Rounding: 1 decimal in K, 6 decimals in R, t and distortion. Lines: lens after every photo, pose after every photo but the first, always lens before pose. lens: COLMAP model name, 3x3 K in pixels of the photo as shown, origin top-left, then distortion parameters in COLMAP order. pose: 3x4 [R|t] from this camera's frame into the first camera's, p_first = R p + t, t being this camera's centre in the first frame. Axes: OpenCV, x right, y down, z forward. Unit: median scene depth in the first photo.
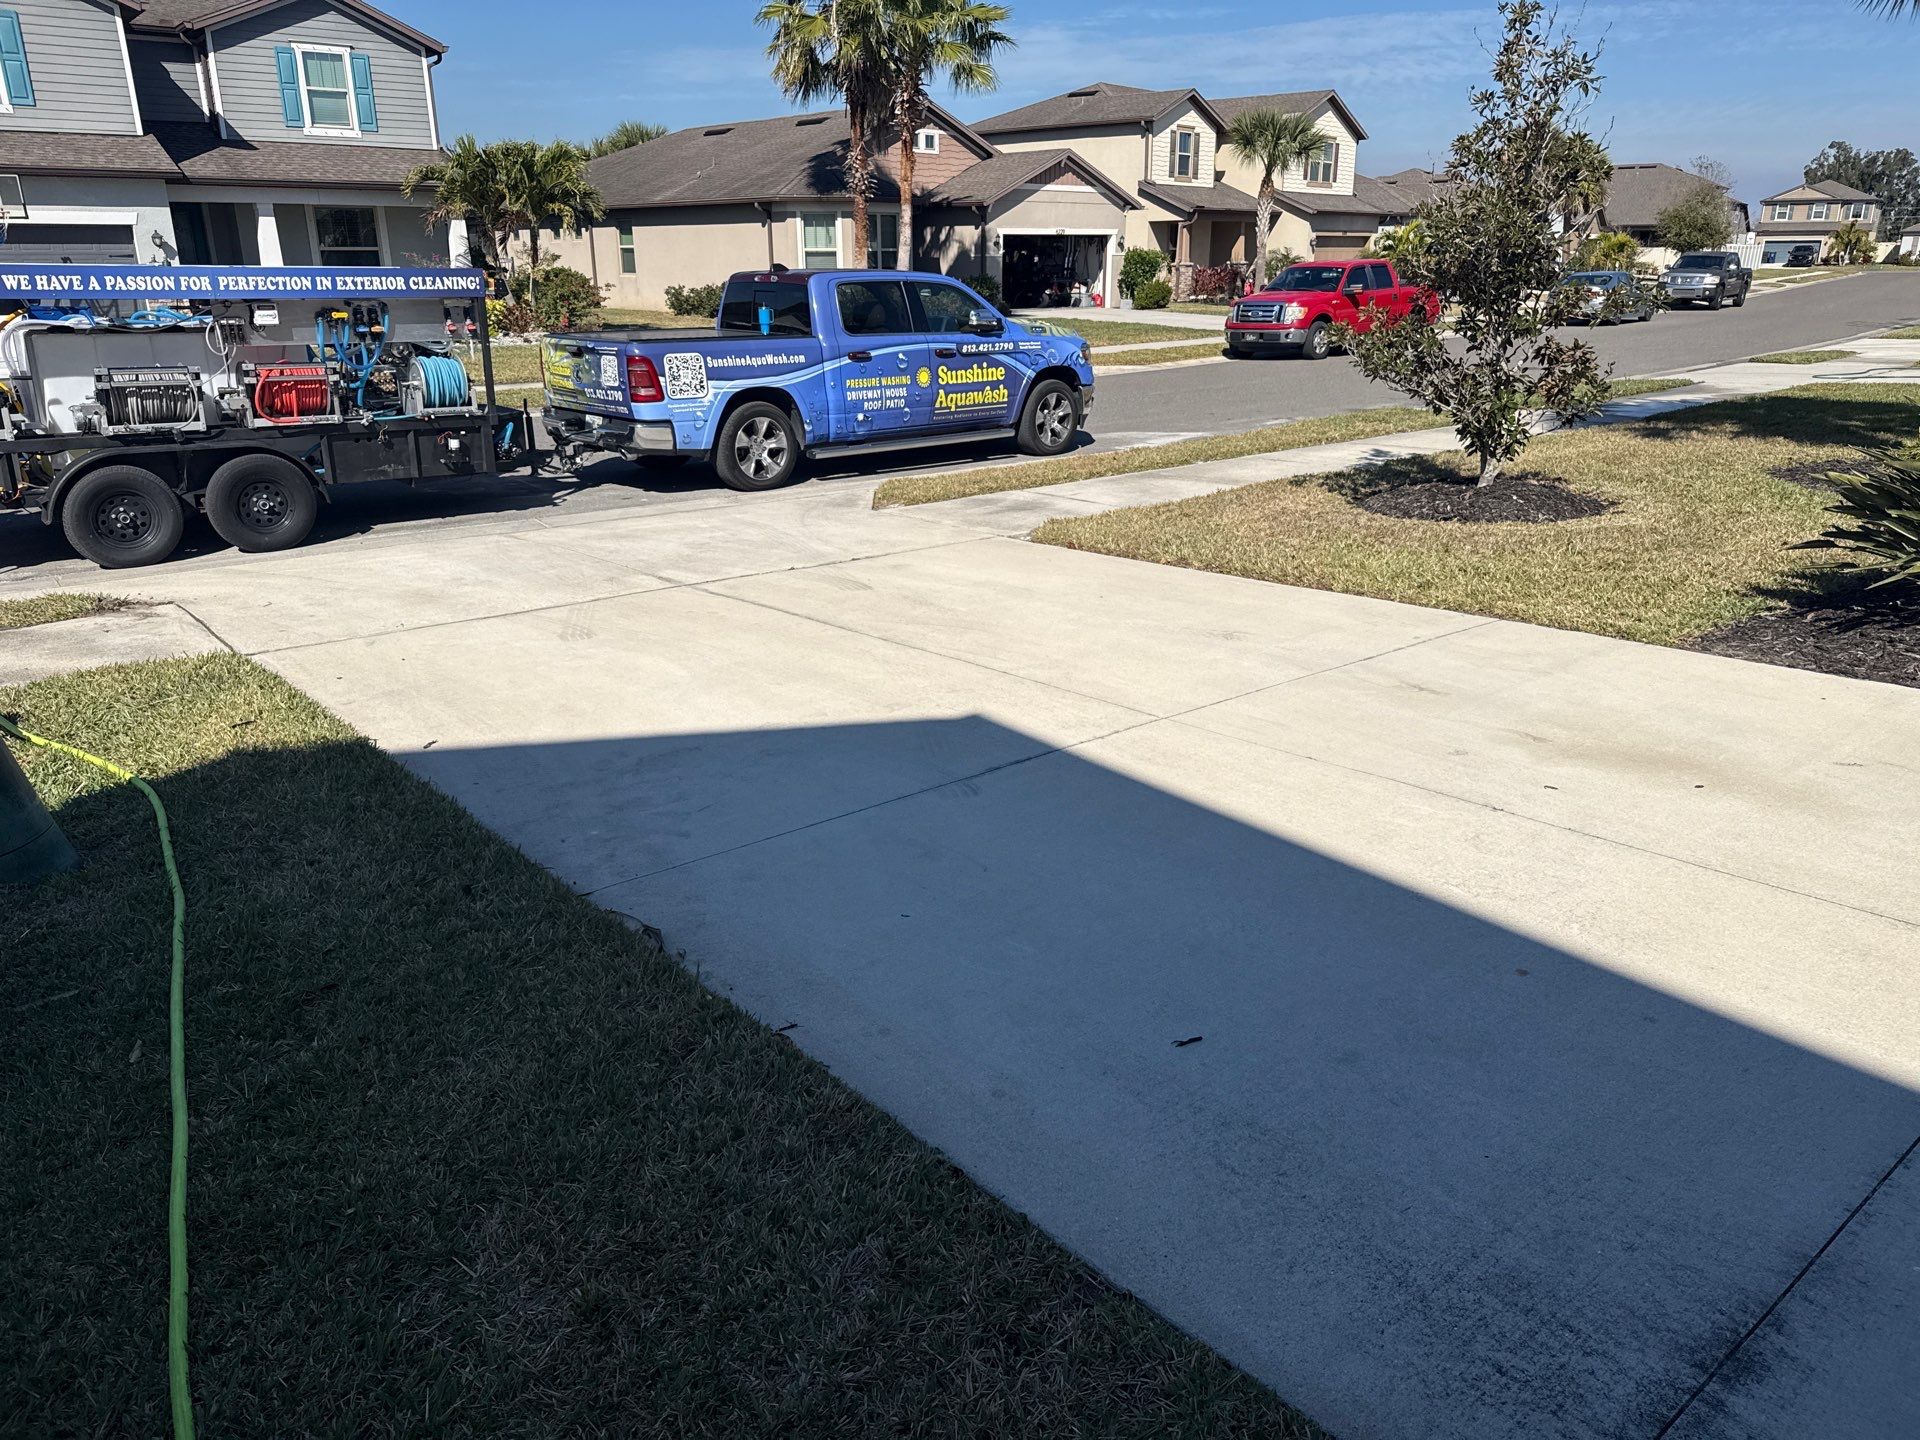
lens RADIAL K [[1359.3, 0, 960.8], [0, 1359.3, 708.4], [0, 0, 1]] dist [0.021998, -0.024803]
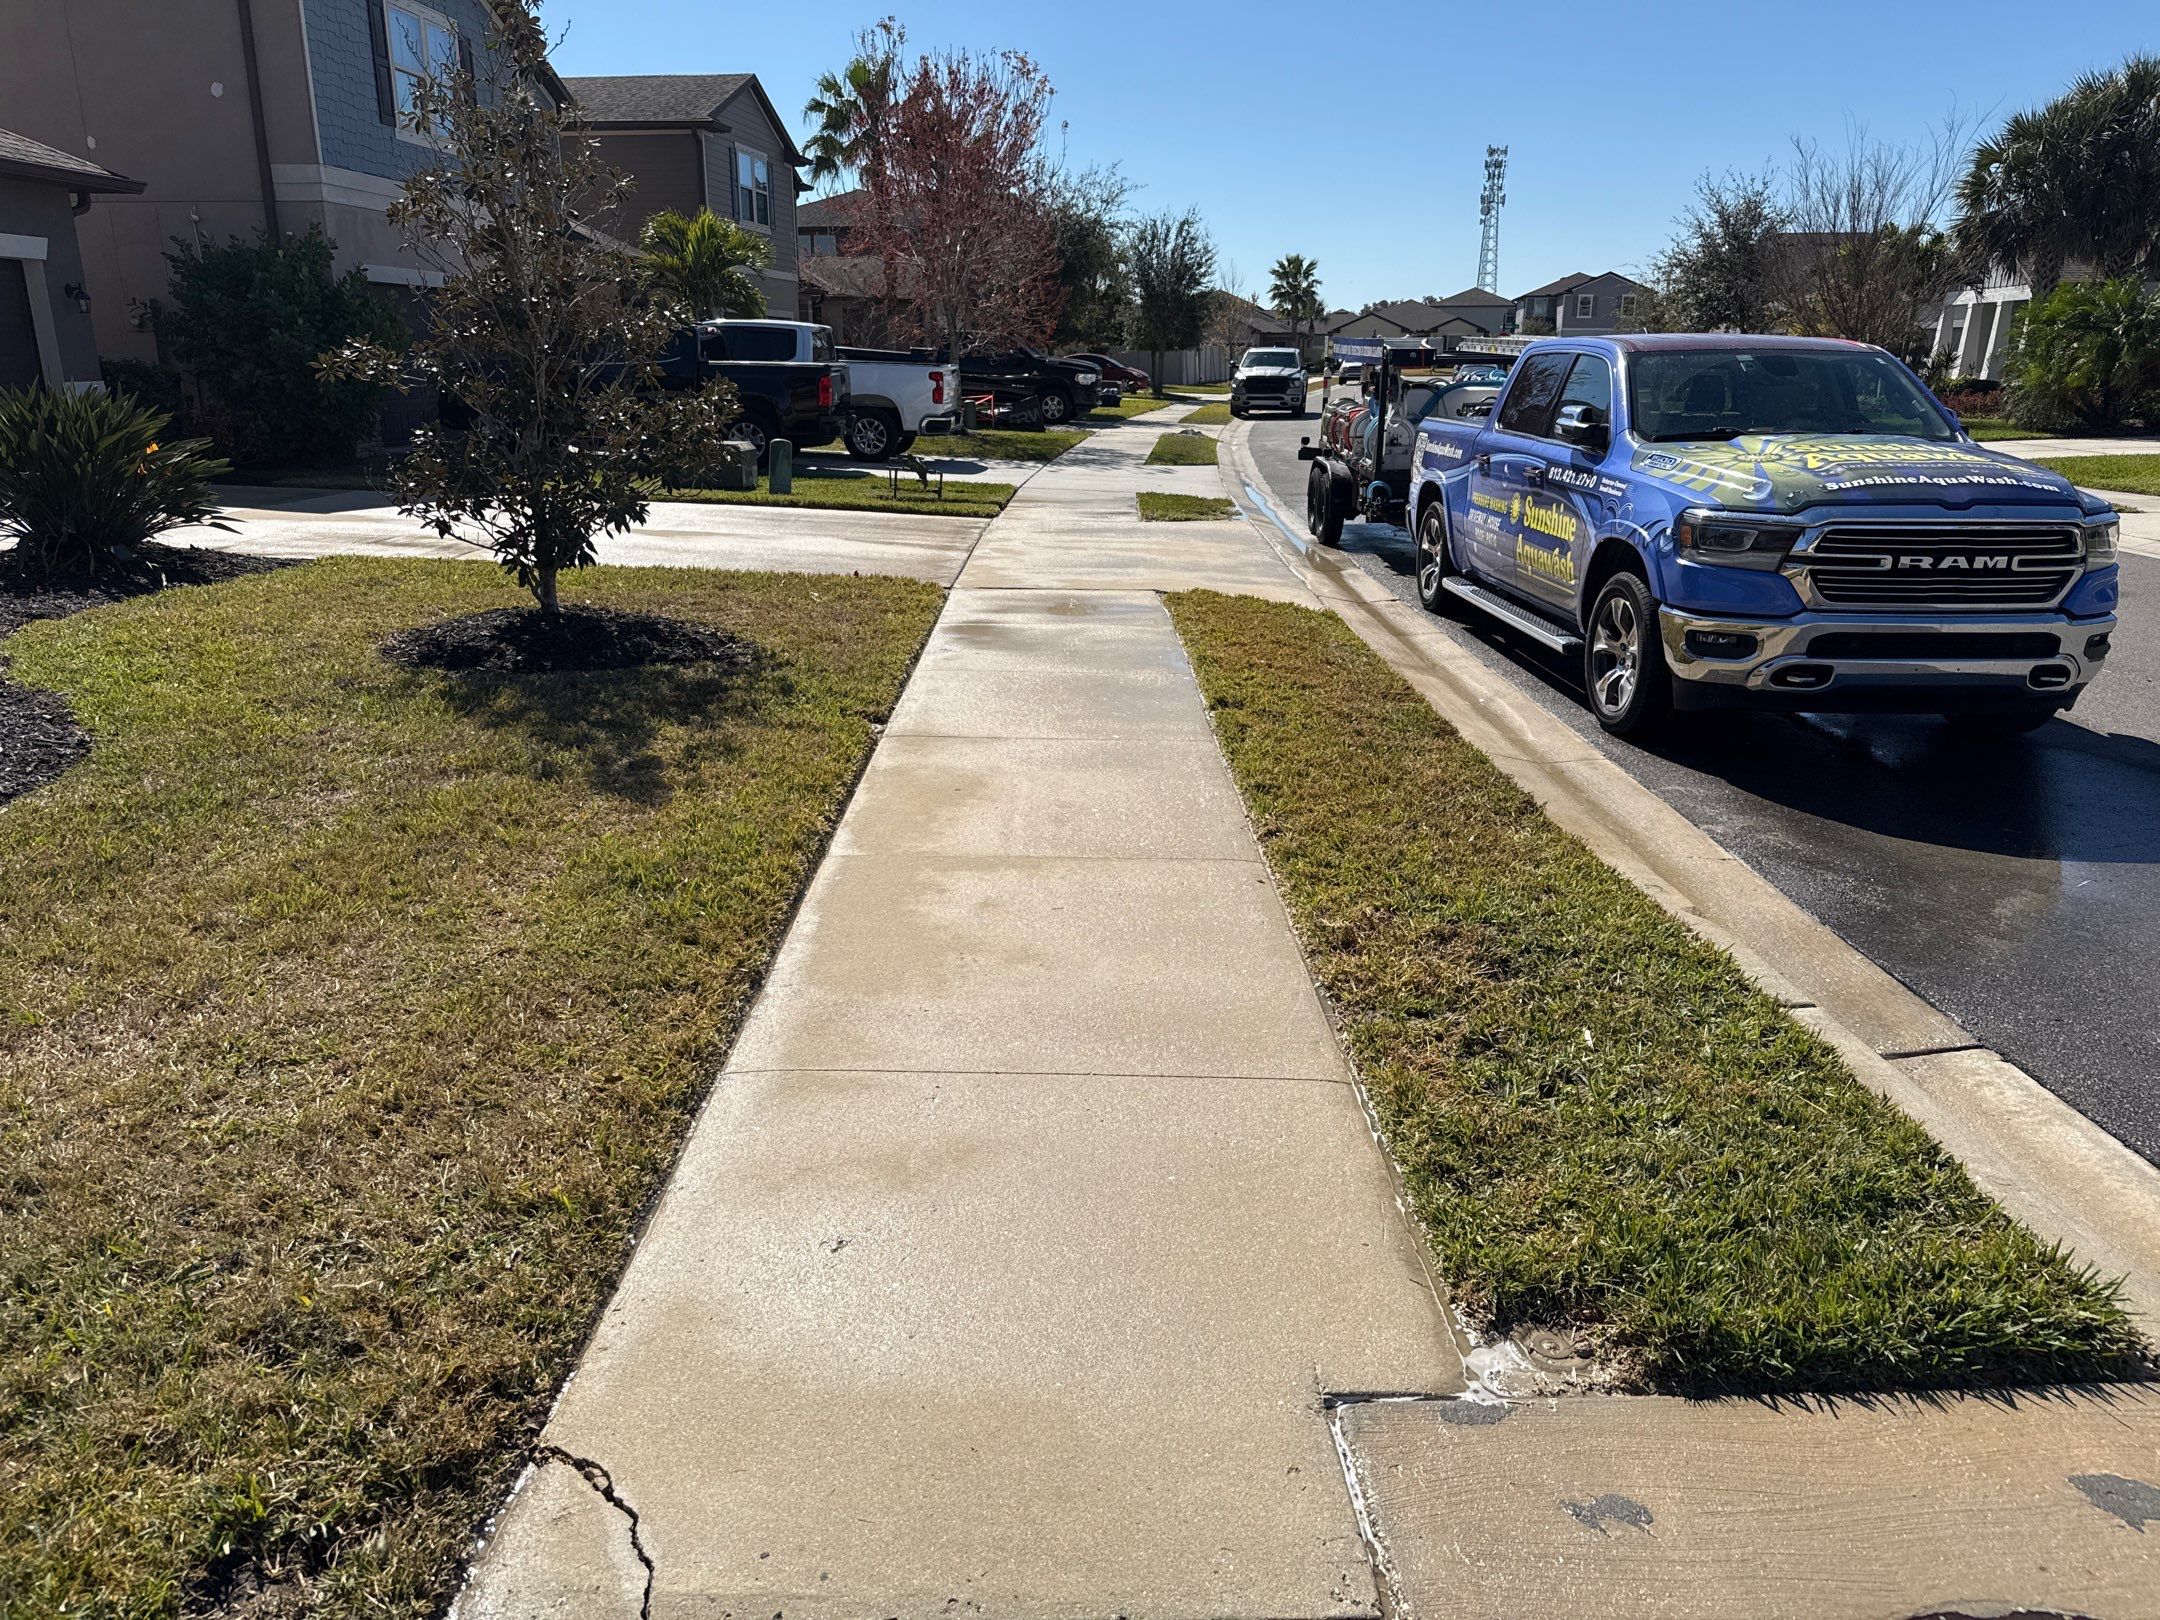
lens RADIAL K [[1529.2, 0, 1076.8], [0, 1529.2, 813.1], [0, 0, 1]] dist [0.021998, -0.024803]
pose [[-0.640020, 0.215180, -0.737613, 0.747032], [-0.246330, 0.851852, 0.462245, -0.461331], [0.727802, 0.477542, -0.492197, 1.463054]]
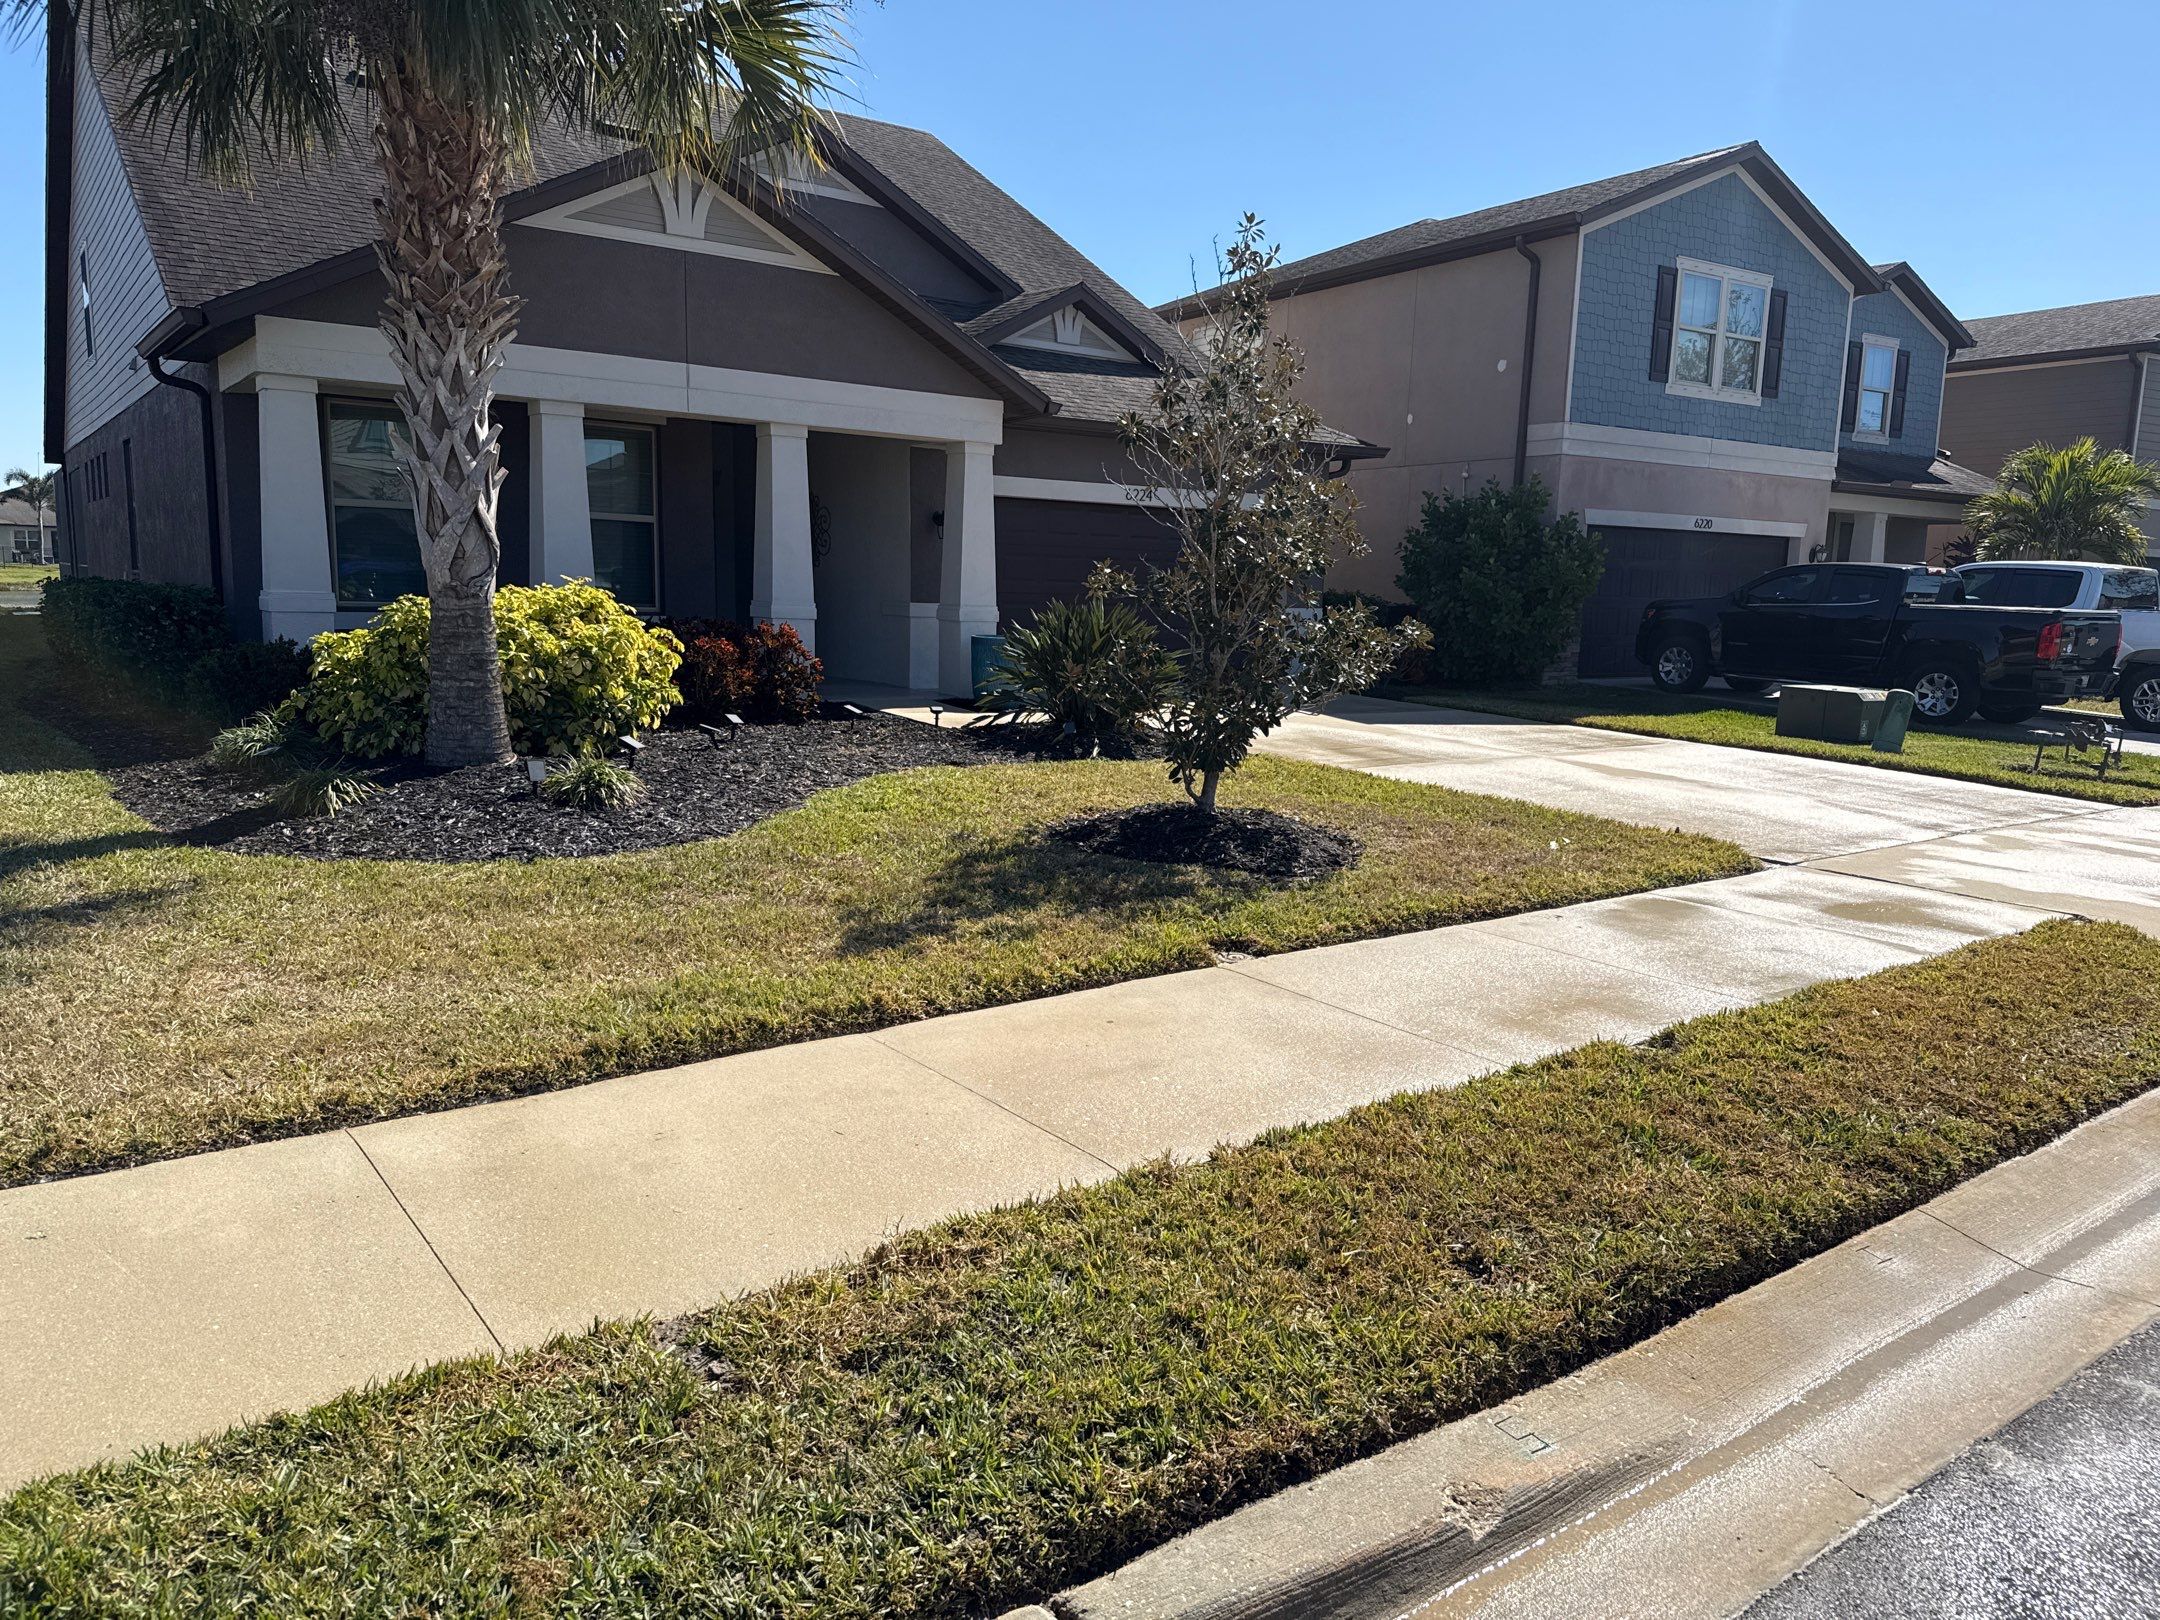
lens RADIAL K [[1529.2, 0, 1093.0], [0, 1529.2, 819.4], [0, 0, 1]] dist [0.021998, -0.024803]
pose [[-0.997892, -0.036131, 0.053907, 0.346606], [-0.007651, 0.890387, 0.455140, -0.491764], [-0.064442, 0.453769, -0.888786, 1.572680]]
